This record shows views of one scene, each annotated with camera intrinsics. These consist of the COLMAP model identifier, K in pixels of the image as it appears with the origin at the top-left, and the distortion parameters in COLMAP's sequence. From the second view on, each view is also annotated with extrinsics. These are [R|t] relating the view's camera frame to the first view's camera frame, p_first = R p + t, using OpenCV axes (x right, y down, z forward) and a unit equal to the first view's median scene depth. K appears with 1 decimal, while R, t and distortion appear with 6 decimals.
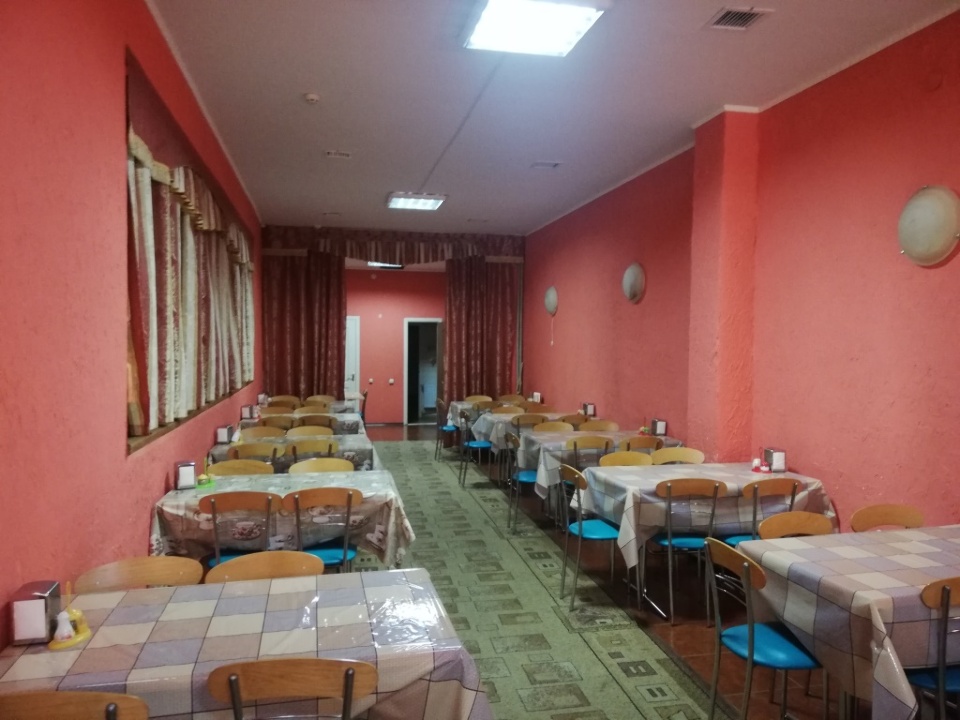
lens RADIAL K [[711.8, 0, 480.0], [0, 711.8, 360.0], [0, 0, 1]] dist [0.091607, -0.112680]
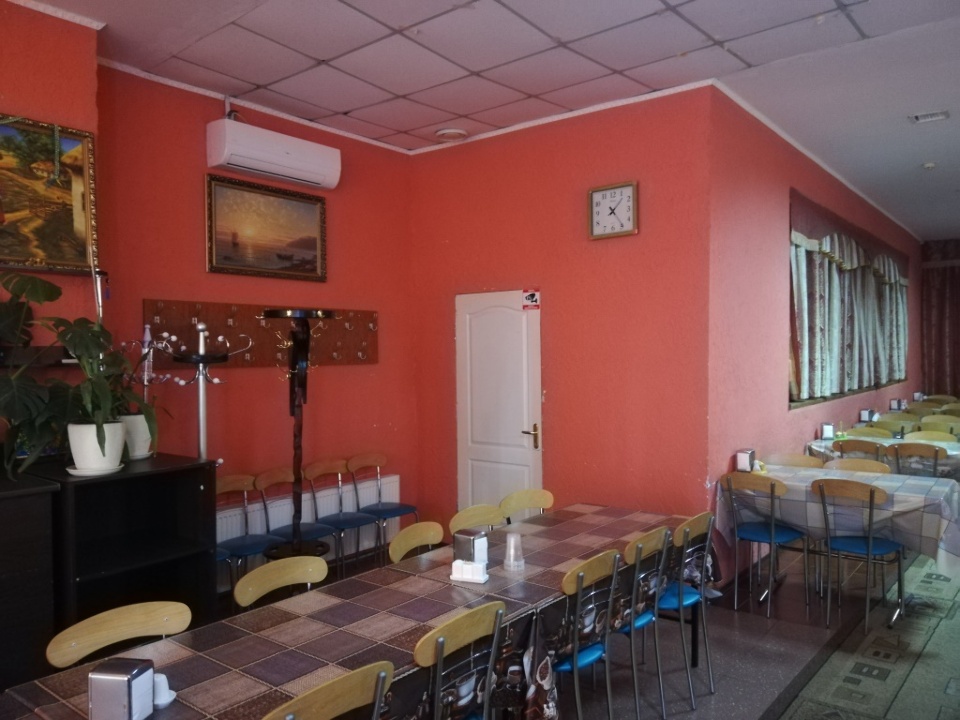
lens RADIAL K [[711.8, 0, 480.0], [0, 711.8, 360.0], [0, 0, 1]] dist [0.091607, -0.112680]
pose [[0.629909, 0.000087, -0.776669, 0.326746], [-0.006584, 0.999965, -0.005228, 0.015007], [0.776641, 0.008407, 0.629888, -0.565900]]
